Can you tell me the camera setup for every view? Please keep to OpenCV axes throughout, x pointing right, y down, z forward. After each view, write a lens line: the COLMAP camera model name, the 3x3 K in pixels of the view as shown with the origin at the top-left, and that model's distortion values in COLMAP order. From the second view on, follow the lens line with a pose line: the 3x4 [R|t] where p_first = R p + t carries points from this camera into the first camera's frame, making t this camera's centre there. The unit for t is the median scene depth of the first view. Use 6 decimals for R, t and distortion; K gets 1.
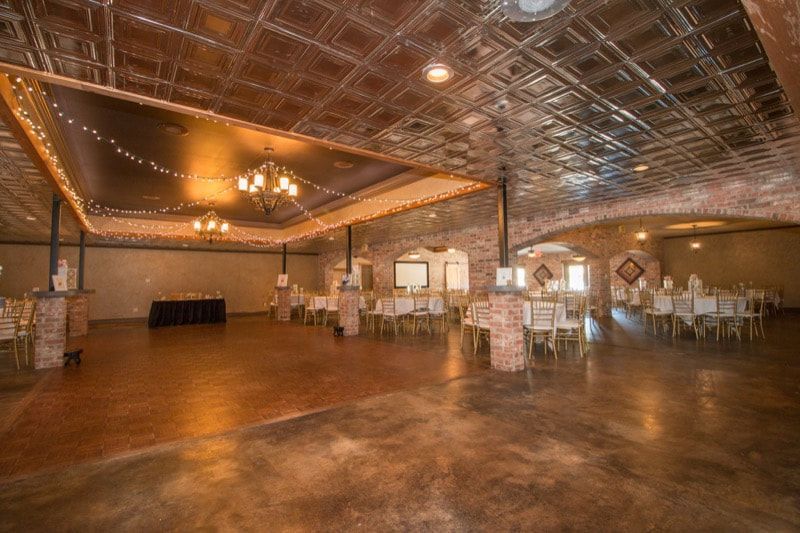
lens RADIAL K [[366.3, 0, 400.2], [0, 366.3, 265.6], [0, 0, 1]] dist [-0.019487, -0.001948]
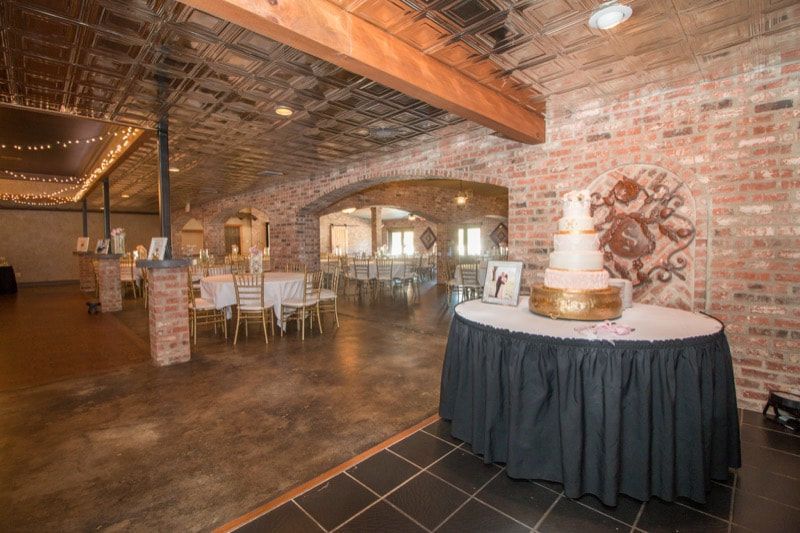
lens RADIAL K [[366.3, 0, 401.6], [0, 366.3, 262.7], [0, 0, 1]] dist [-0.019487, -0.001948]
pose [[0.989898, -0.001124, 0.141776, 0.334939], [-0.013121, 0.994951, 0.099500, -0.012323], [-0.141172, -0.100355, 0.984885, 0.068961]]
